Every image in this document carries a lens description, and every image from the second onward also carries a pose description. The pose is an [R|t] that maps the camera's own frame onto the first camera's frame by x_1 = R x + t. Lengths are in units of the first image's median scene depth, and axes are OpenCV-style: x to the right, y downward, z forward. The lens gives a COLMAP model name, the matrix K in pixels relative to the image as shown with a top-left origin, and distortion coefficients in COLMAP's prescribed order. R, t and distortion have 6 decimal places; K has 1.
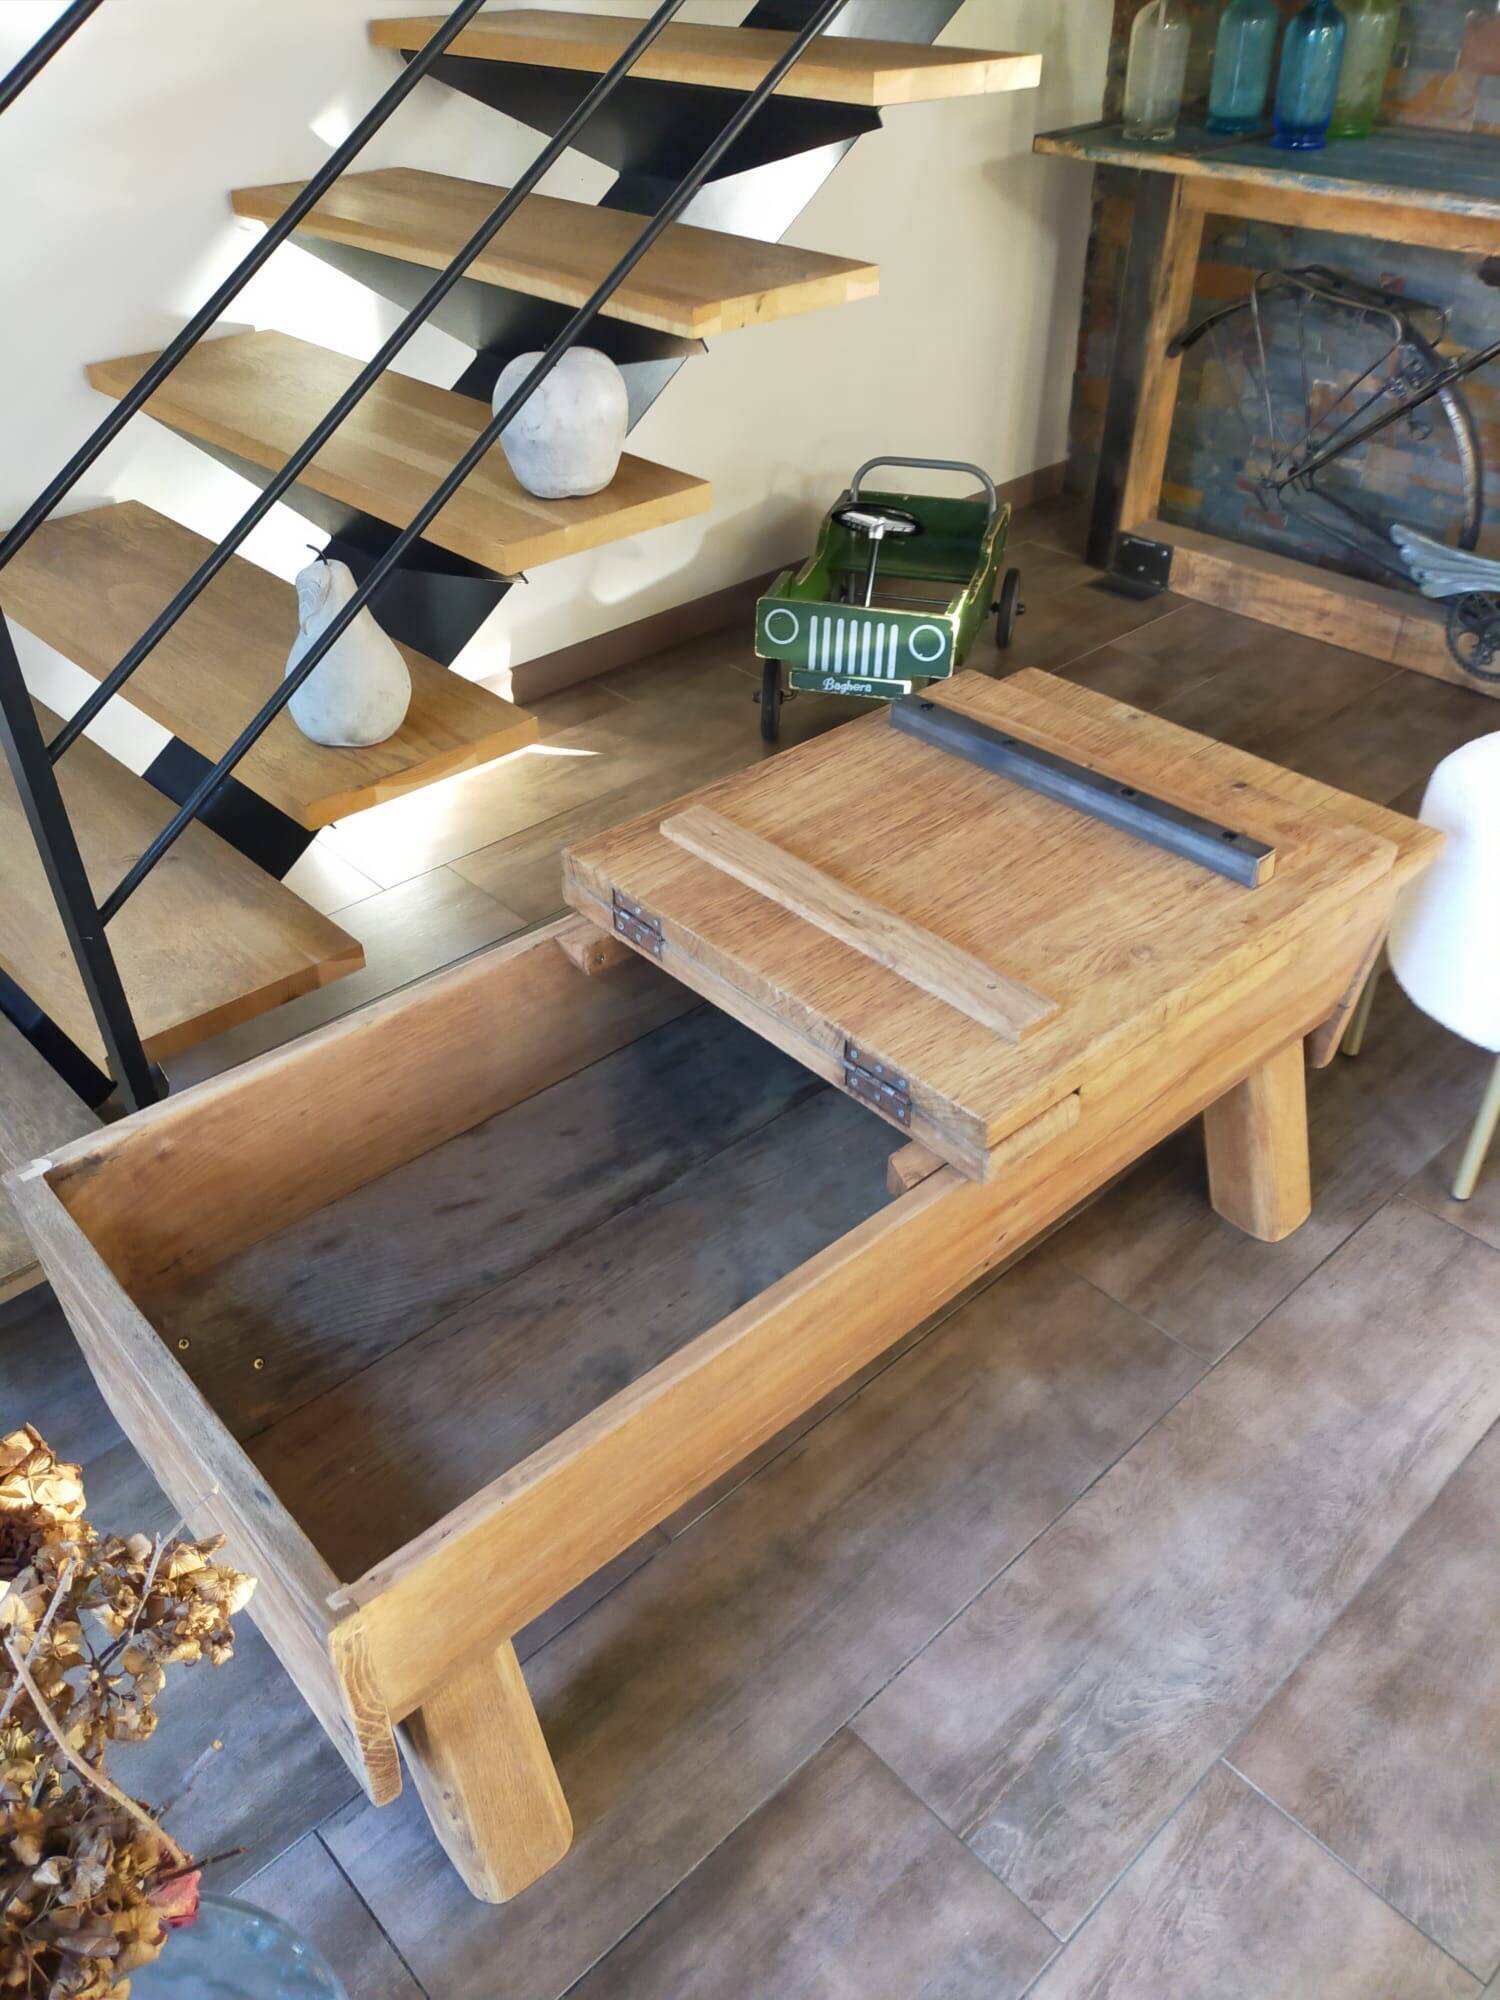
lens RADIAL K [[1509.9, 0, 746.9], [0, 1509.9, 994.1], [0, 0, 1]] dist [0.035344, -0.034898]
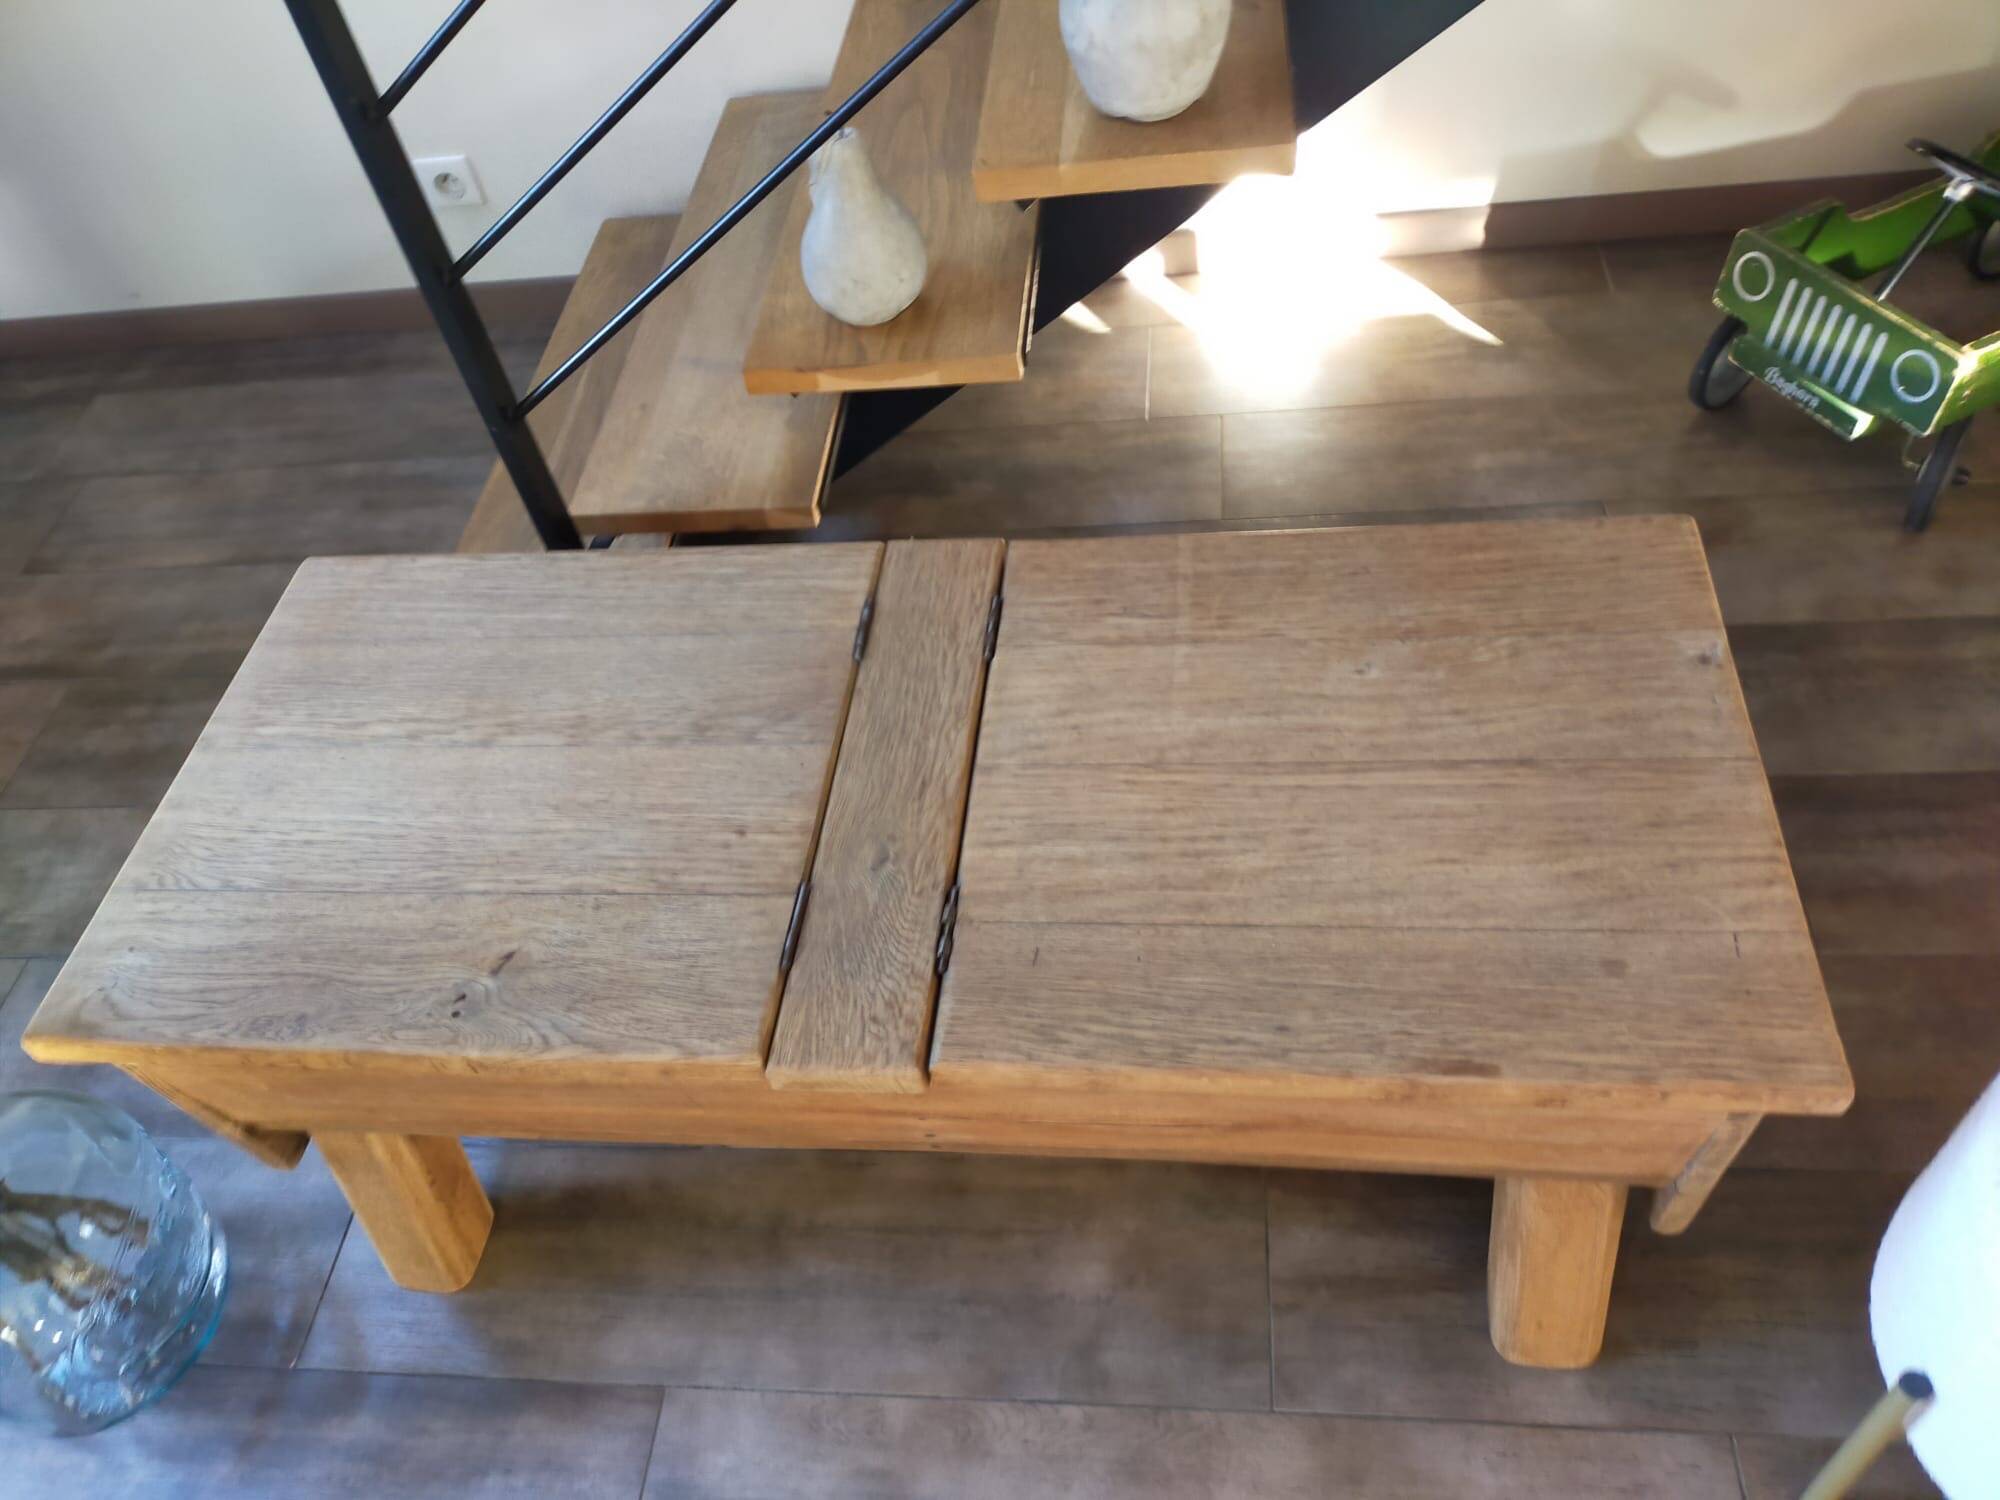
lens RADIAL K [[1523.7, 0, 1006.9], [0, 1523.7, 742.7], [0, 0, 1]] dist [0.045286, -0.058991]
pose [[0.668486, 0.503921, -0.546983, 0.562021], [-0.338772, 0.861052, 0.379240, -0.389127], [0.662088, -0.068214, 0.746315, 0.354326]]
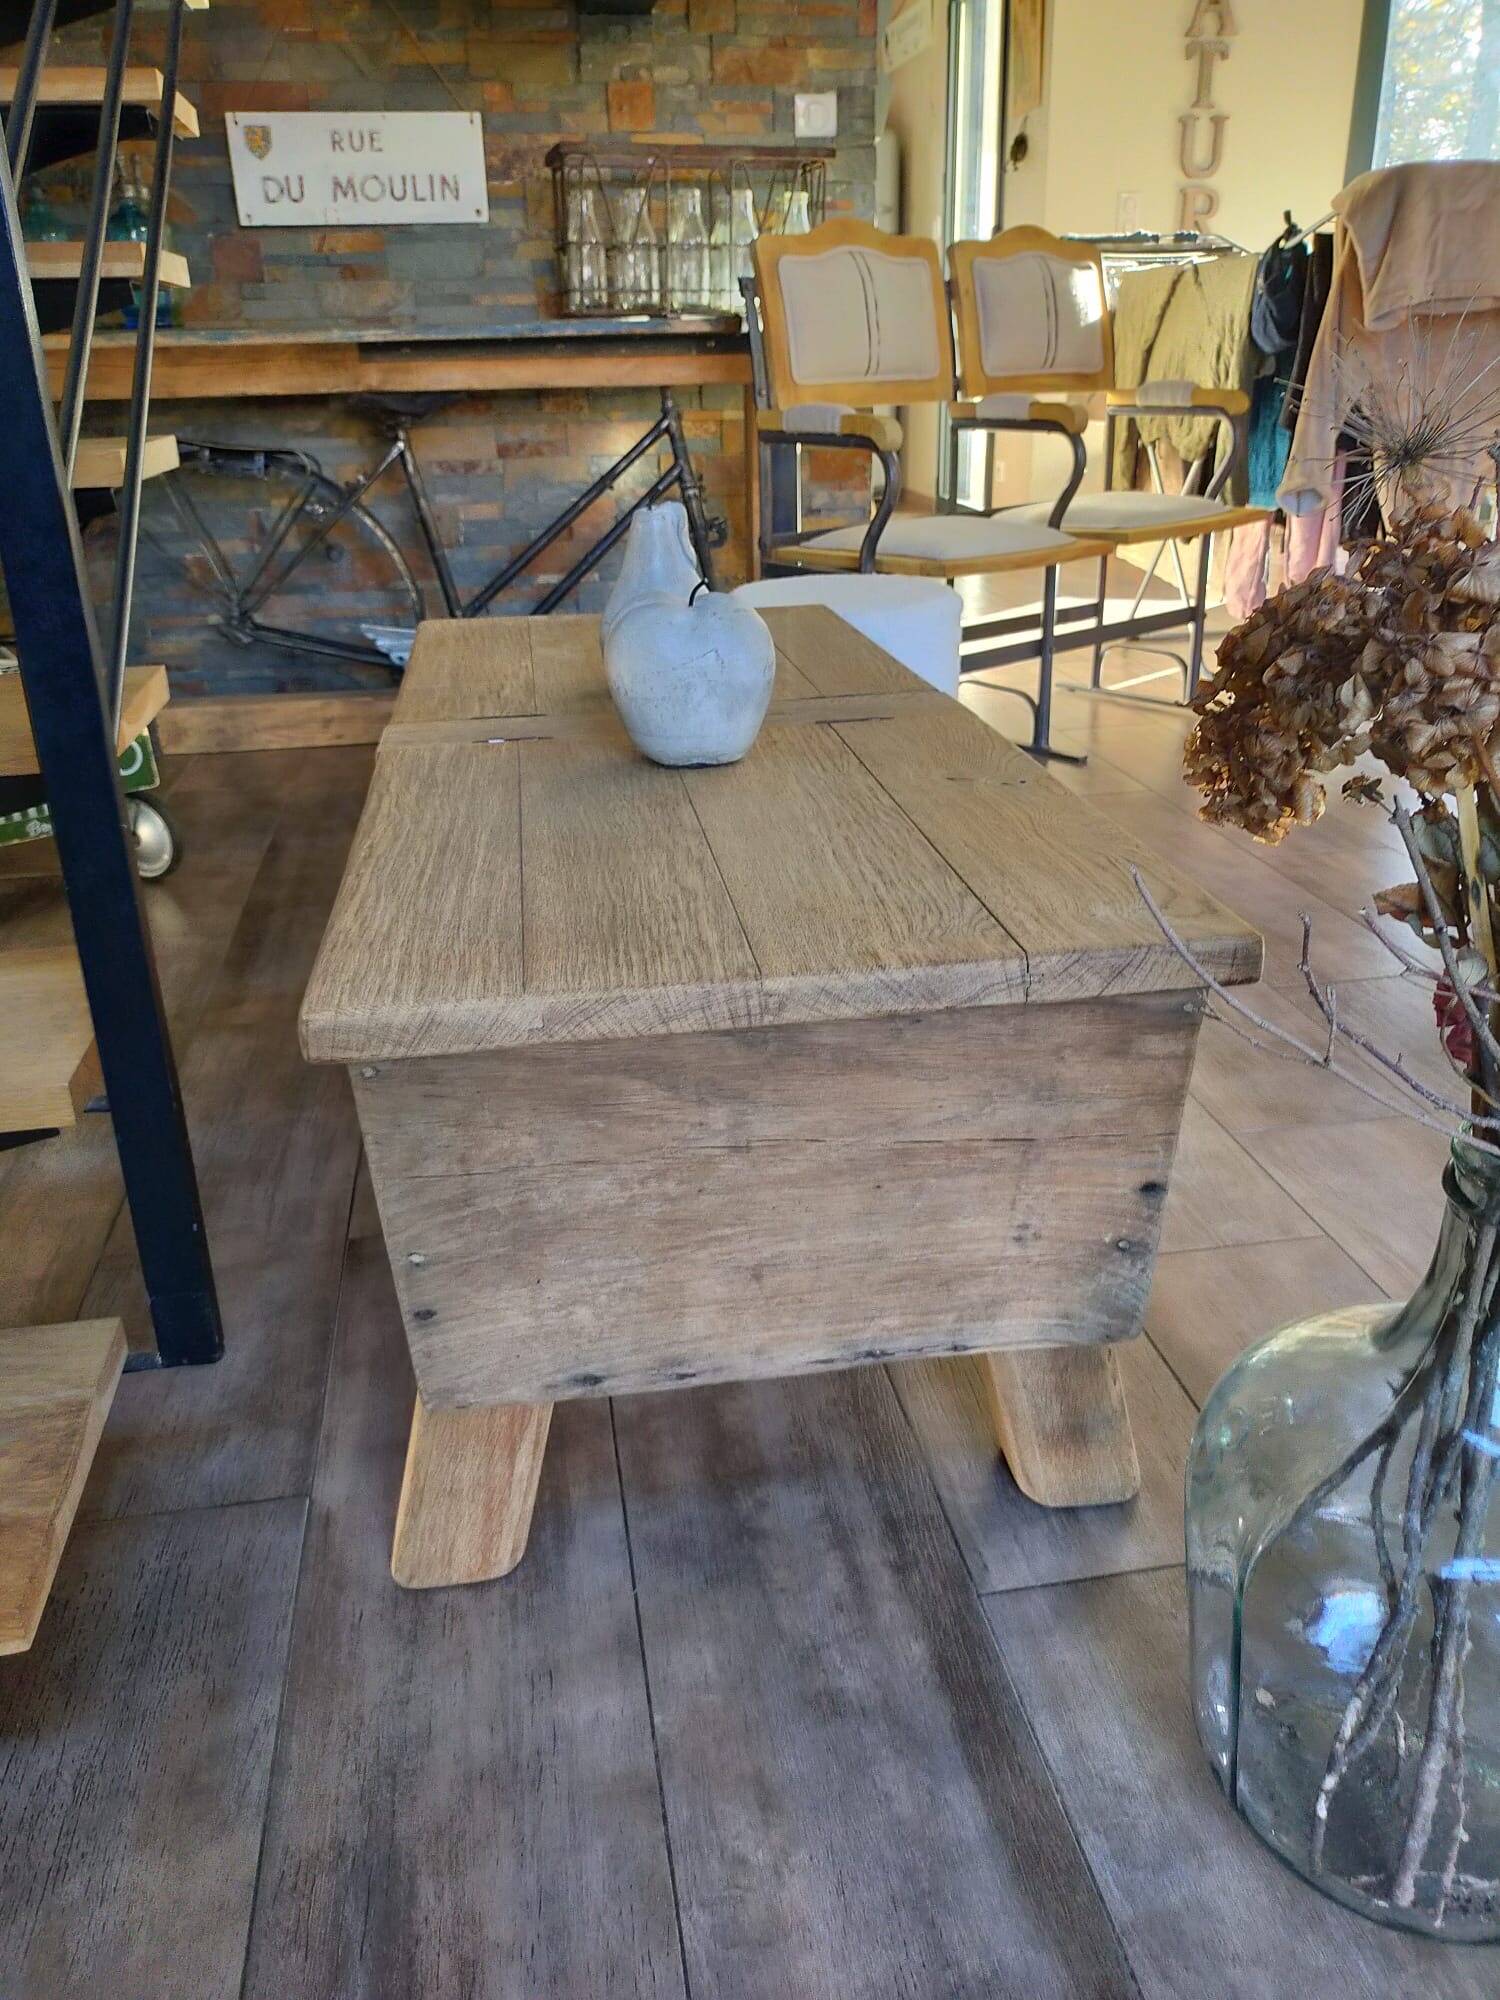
lens RADIAL K [[1472.5, 0, 751.2], [0, 1472.5, 988.3], [0, 0, 1]] dist [0.042322, -0.060135]
pose [[0.541504, -0.331684, 0.772501, -0.792071], [0.517079, 0.855923, 0.005042, 0.167257], [-0.662874, 0.396714, 0.634993, 0.375440]]
